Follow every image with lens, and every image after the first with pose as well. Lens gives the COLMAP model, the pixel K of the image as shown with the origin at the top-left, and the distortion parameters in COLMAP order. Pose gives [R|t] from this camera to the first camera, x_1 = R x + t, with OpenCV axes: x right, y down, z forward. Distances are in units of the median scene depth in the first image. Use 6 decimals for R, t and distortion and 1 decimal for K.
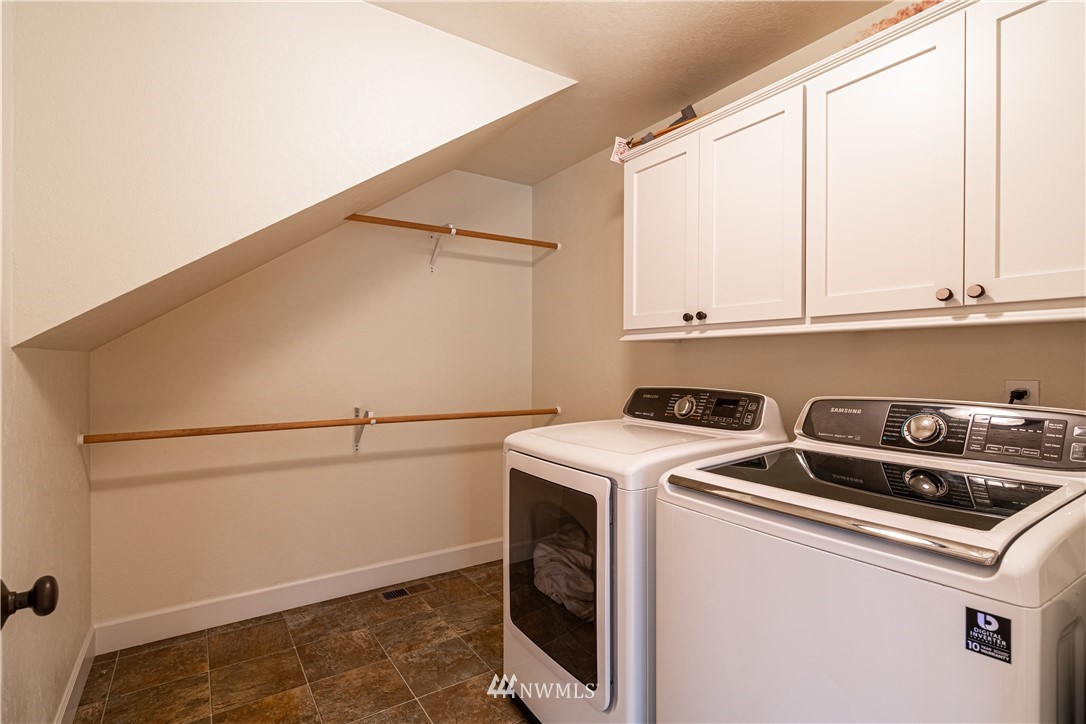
lens RADIAL K [[531.5, 0, 543.0], [0, 531.5, 362.0], [0, 0, 1]] dist [0.023989, -0.000206]
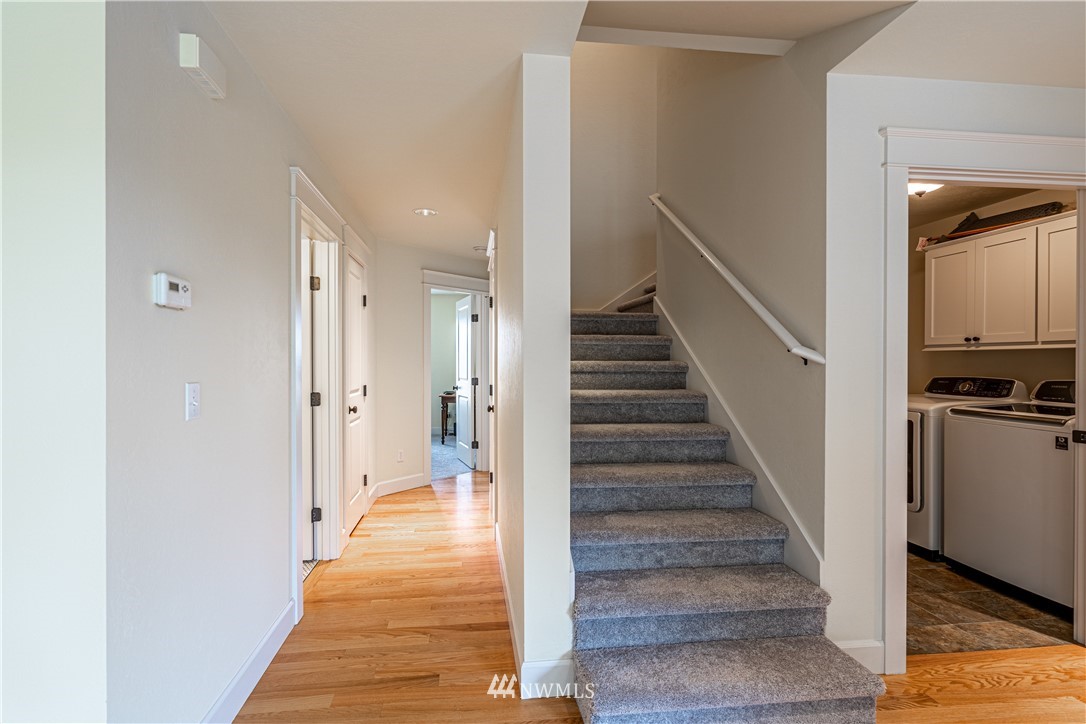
lens RADIAL K [[531.5, 0, 543.0], [0, 531.5, 362.0], [0, 0, 1]] dist [0.023989, -0.000206]
pose [[0.899986, -0.001645, -0.435916, -0.267516], [0.002966, 0.999993, 0.002351, -0.013649], [0.435909, -0.003409, 0.899984, -1.475506]]
